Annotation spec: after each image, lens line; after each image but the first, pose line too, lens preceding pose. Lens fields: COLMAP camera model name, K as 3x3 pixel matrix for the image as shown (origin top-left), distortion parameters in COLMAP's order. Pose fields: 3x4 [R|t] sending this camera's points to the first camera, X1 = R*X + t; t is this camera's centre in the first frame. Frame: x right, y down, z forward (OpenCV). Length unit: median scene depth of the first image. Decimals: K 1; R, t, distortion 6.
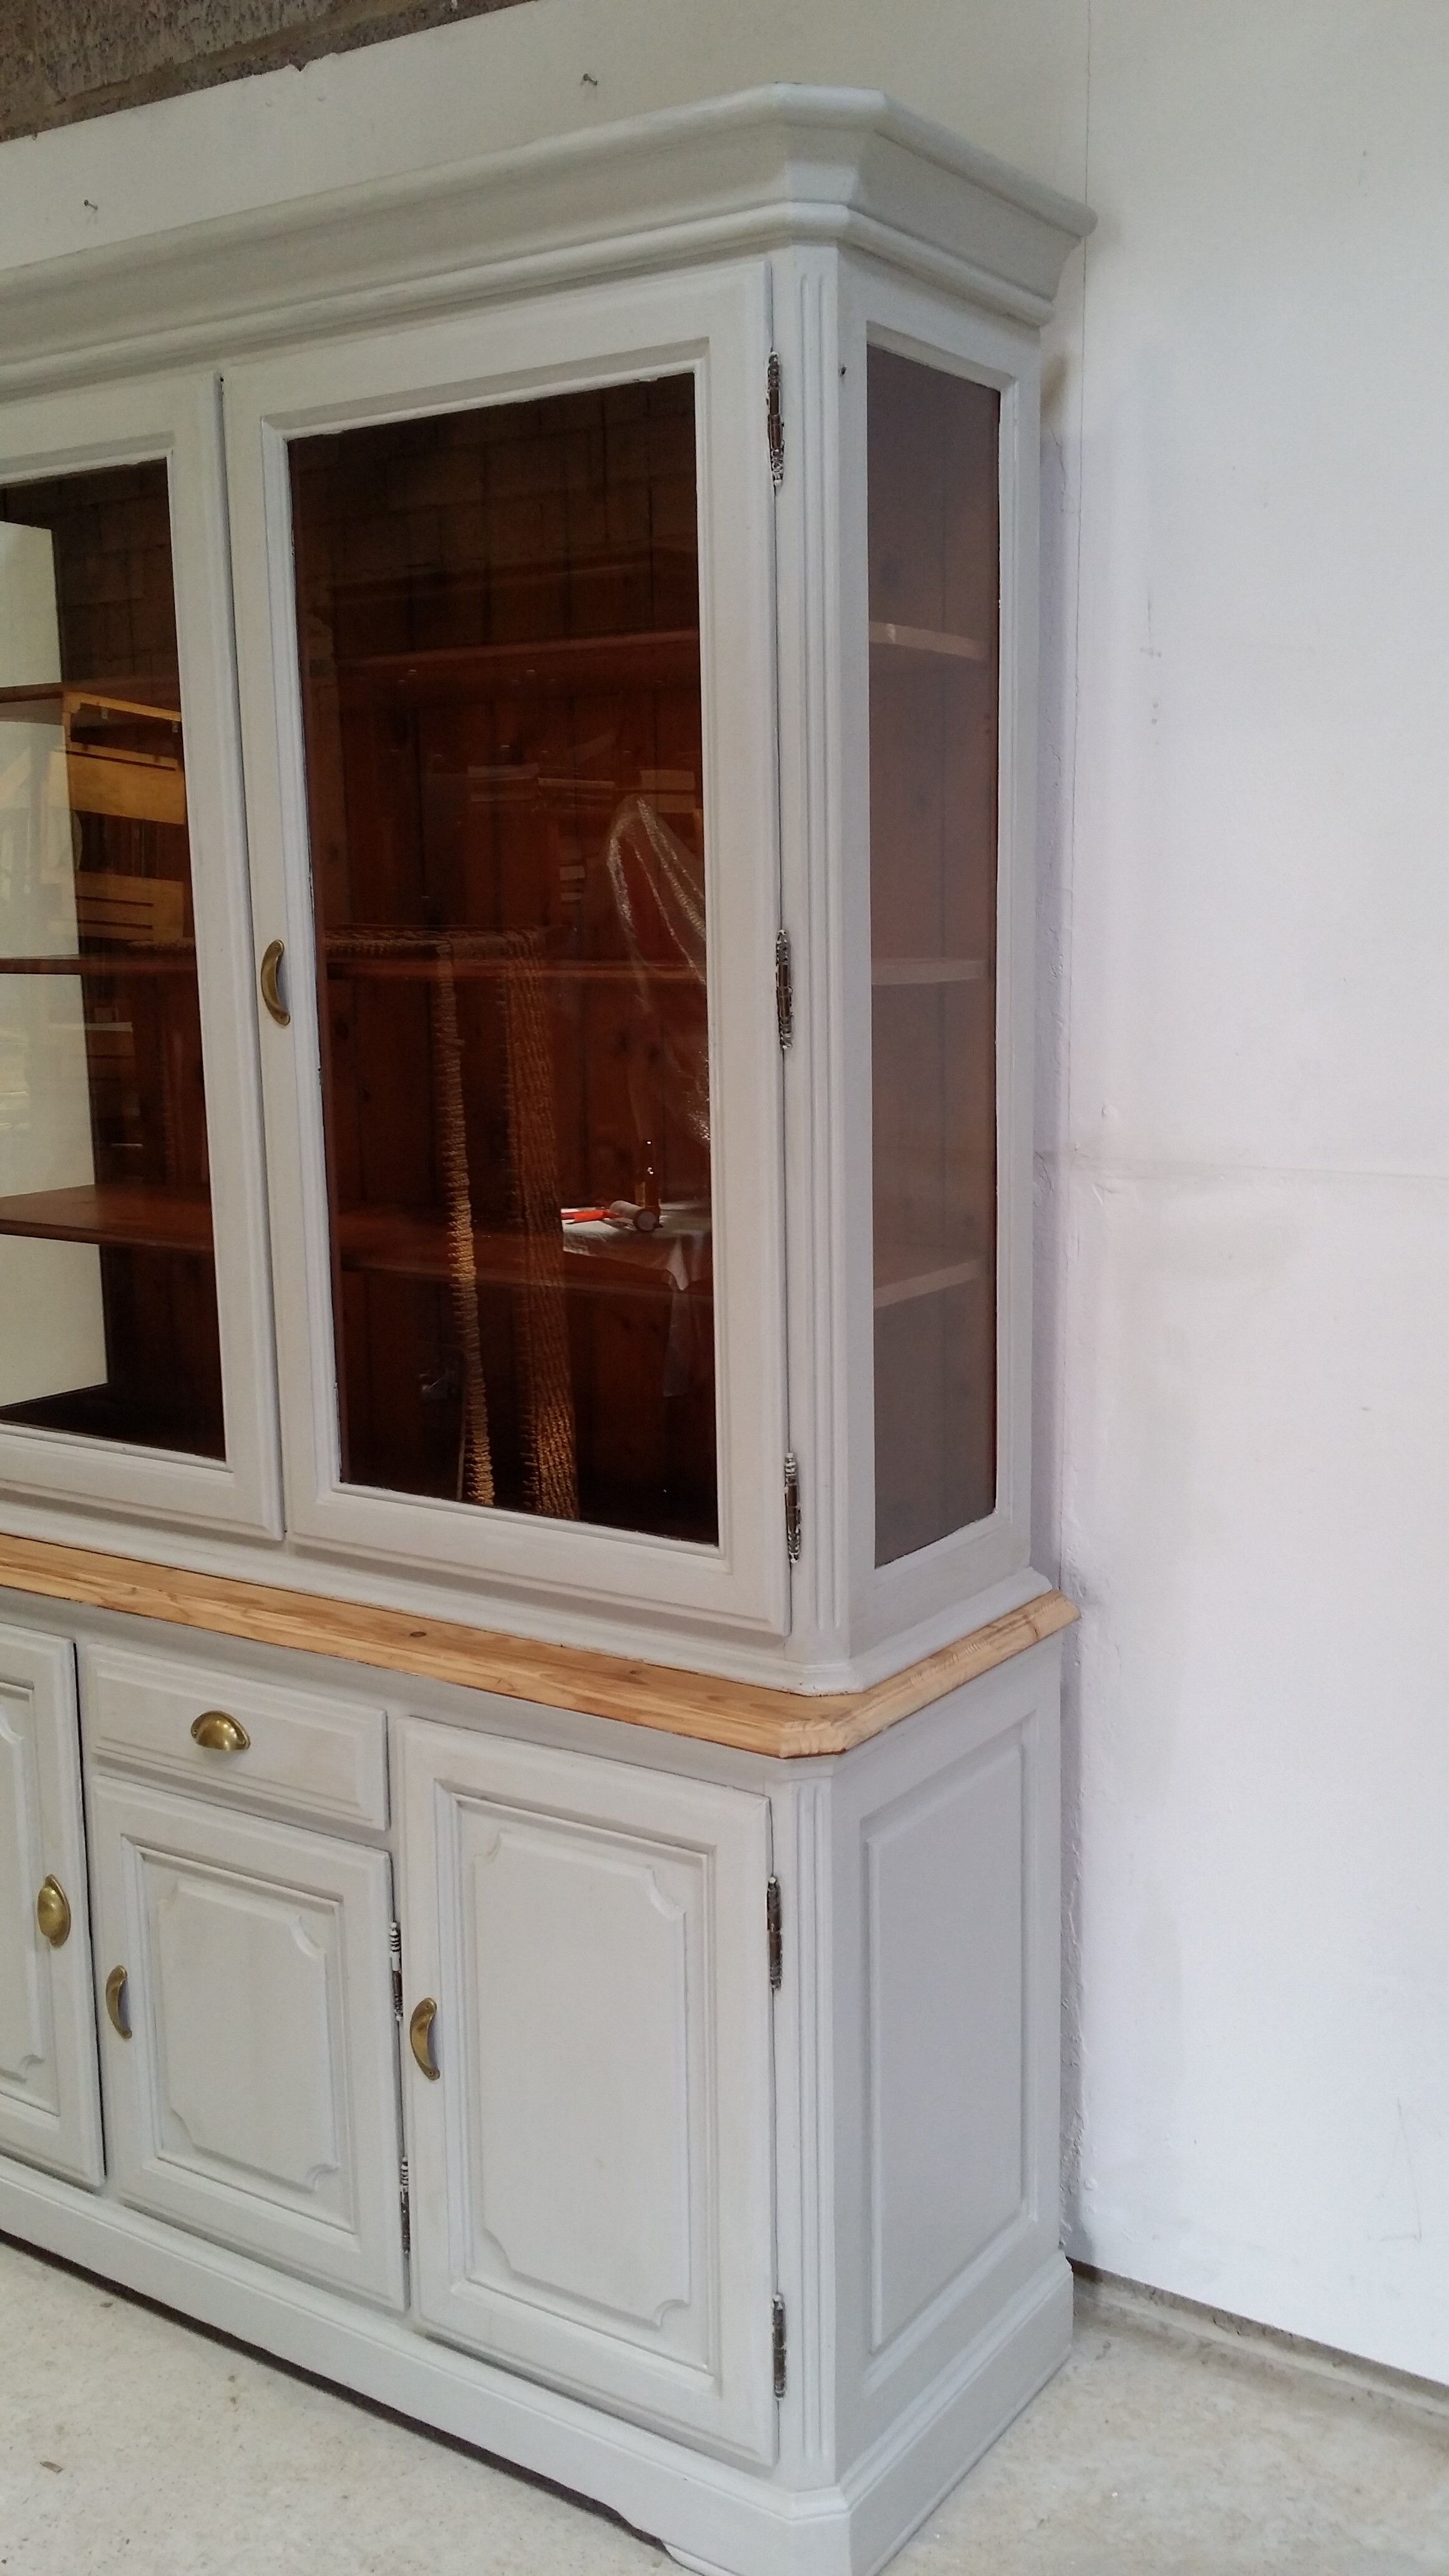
lens RADIAL K [[2341.2, 0, 724.5], [0, 2341.2, 1288.0], [0, 0, 1]] dist [0.045202, -0.104364]
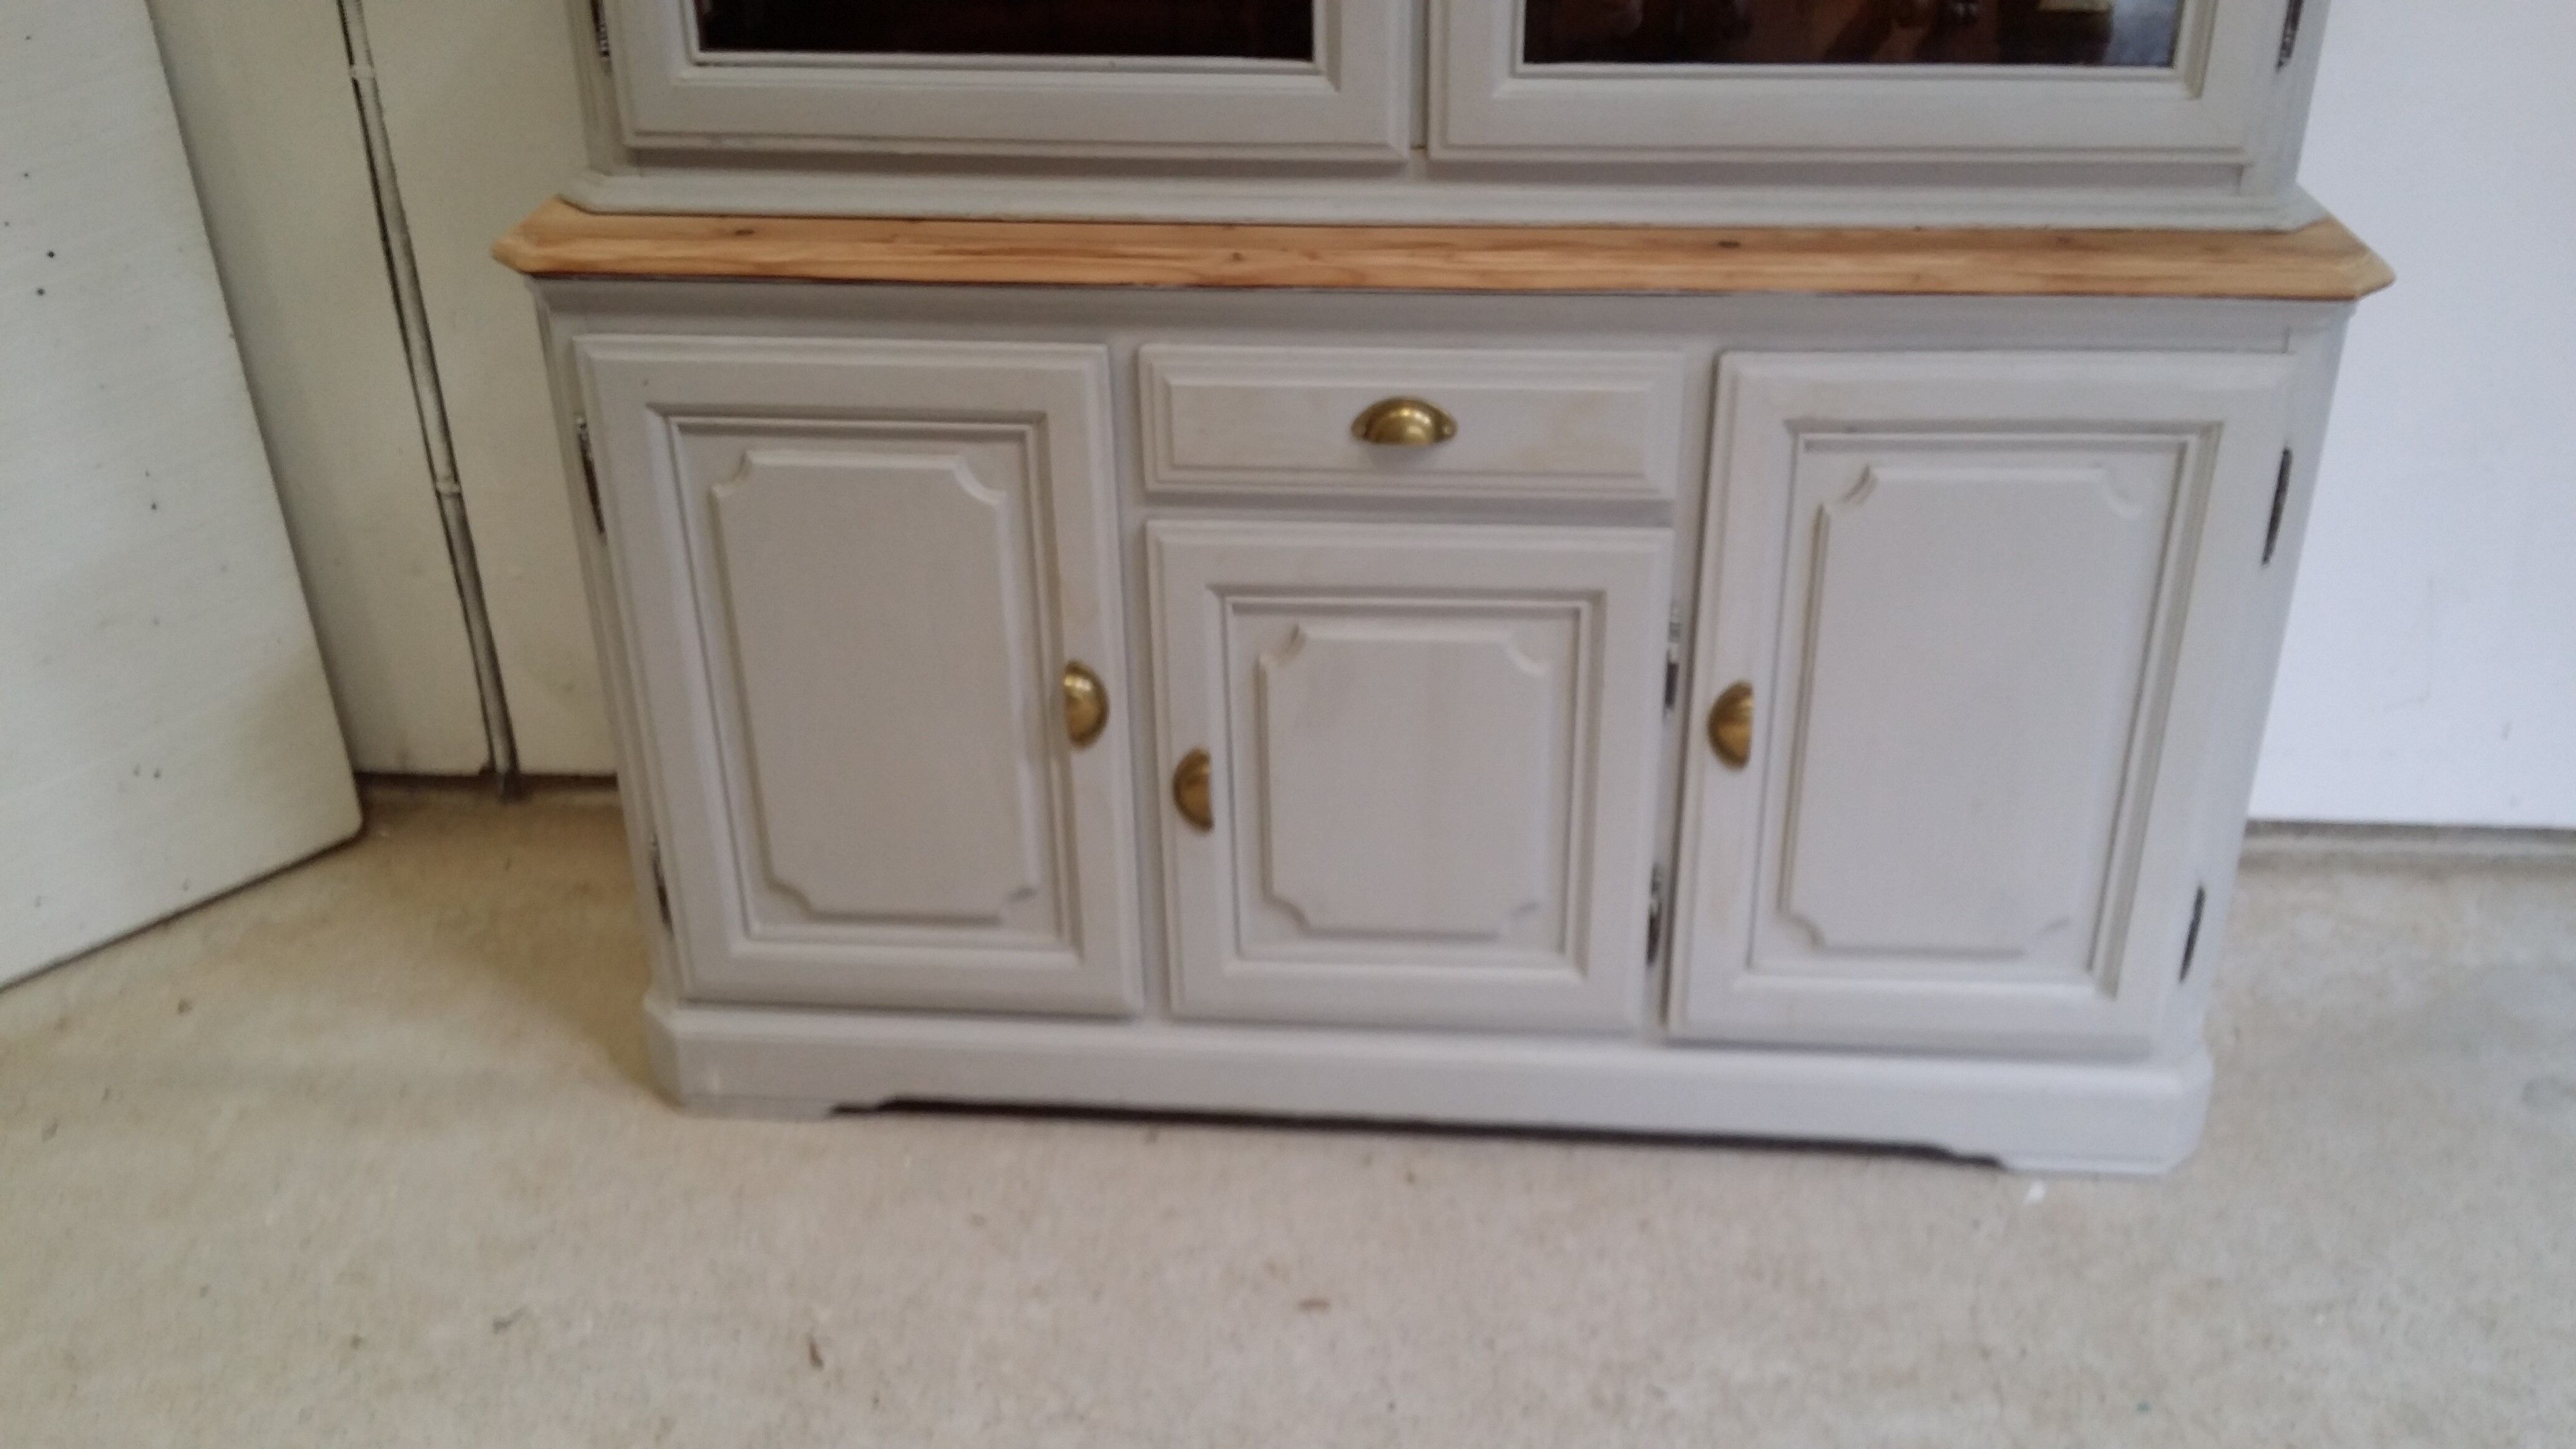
lens RADIAL K [[2314.7, 0, 1290.3], [0, 2314.7, 791.8], [0, 0, 1]] dist [0.082672, -0.114256]
pose [[0.875432, -0.235636, 0.422012, -0.606353], [0.076708, 0.929782, 0.360030, 0.026064], [-0.477215, -0.282810, 0.832036, 0.360911]]
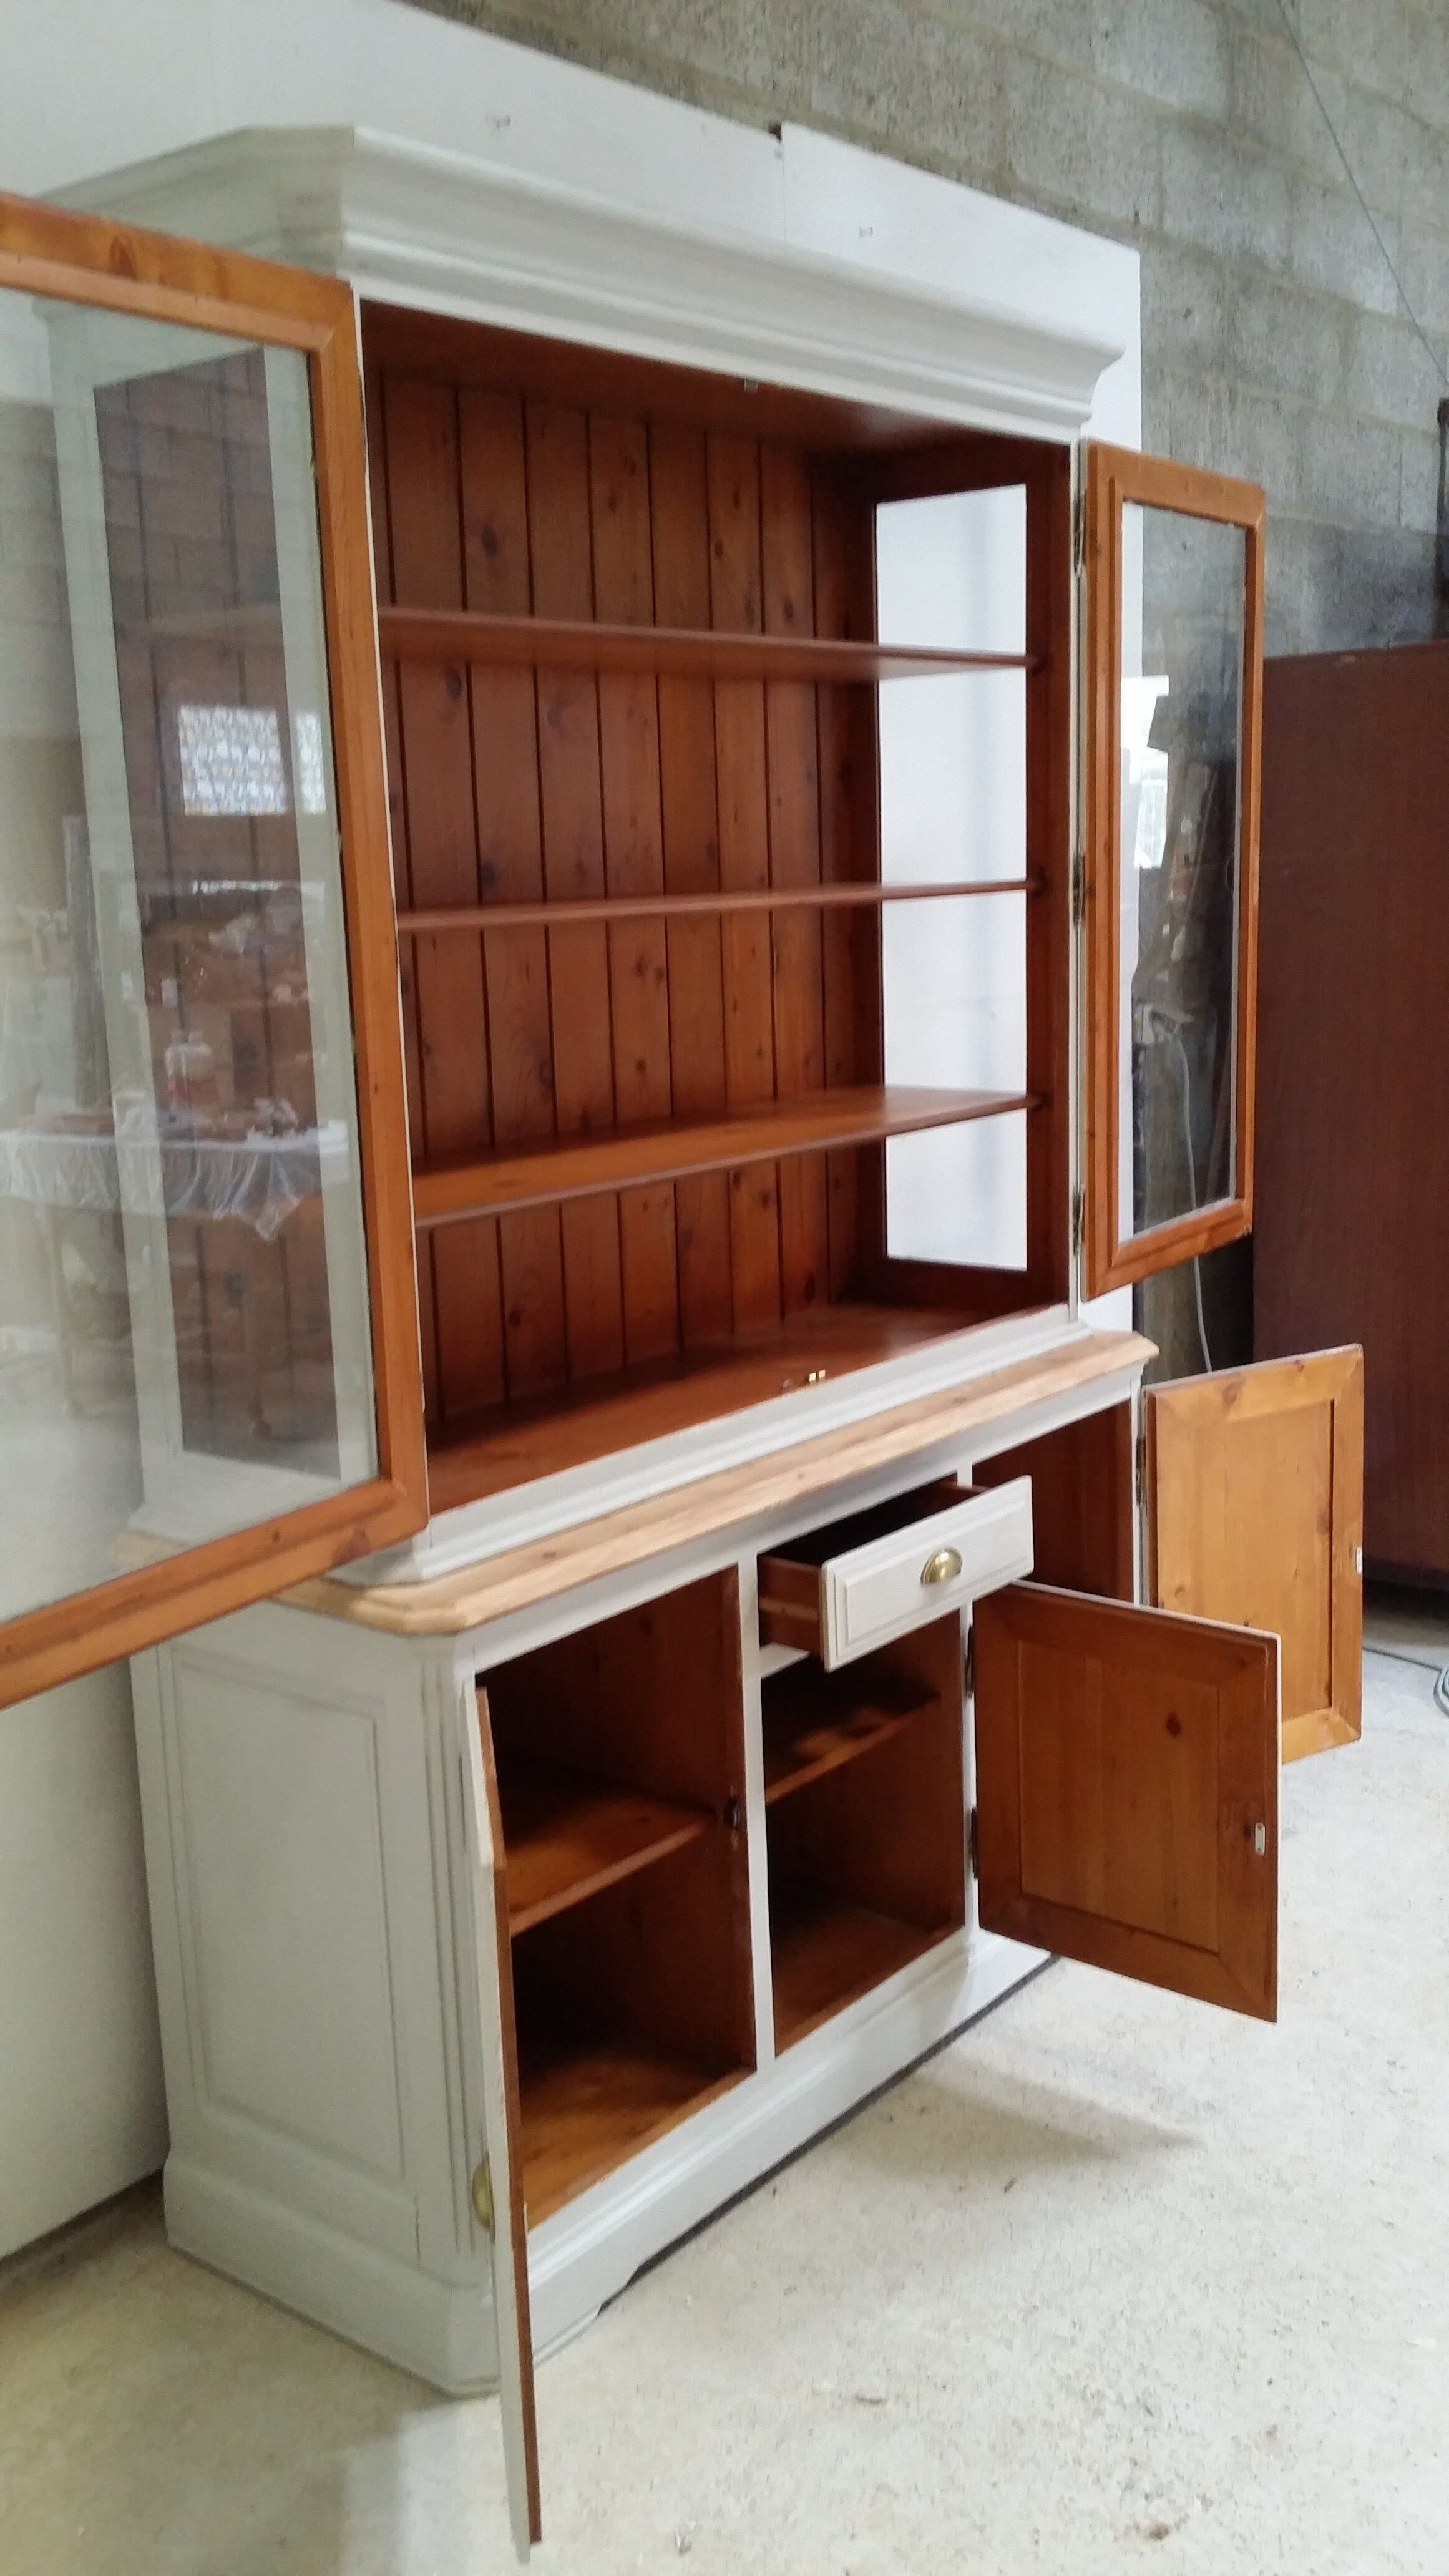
lens RADIAL K [[2361.4, 0, 761.1], [0, 2361.4, 1281.0], [0, 0, 1]] dist [0.051665, -0.116266]
pose [[0.074929, -0.175077, 0.981699, -1.373705], [0.191675, 0.968638, 0.158118, -0.141414], [-0.978594, 0.176319, 0.106137, 0.923892]]
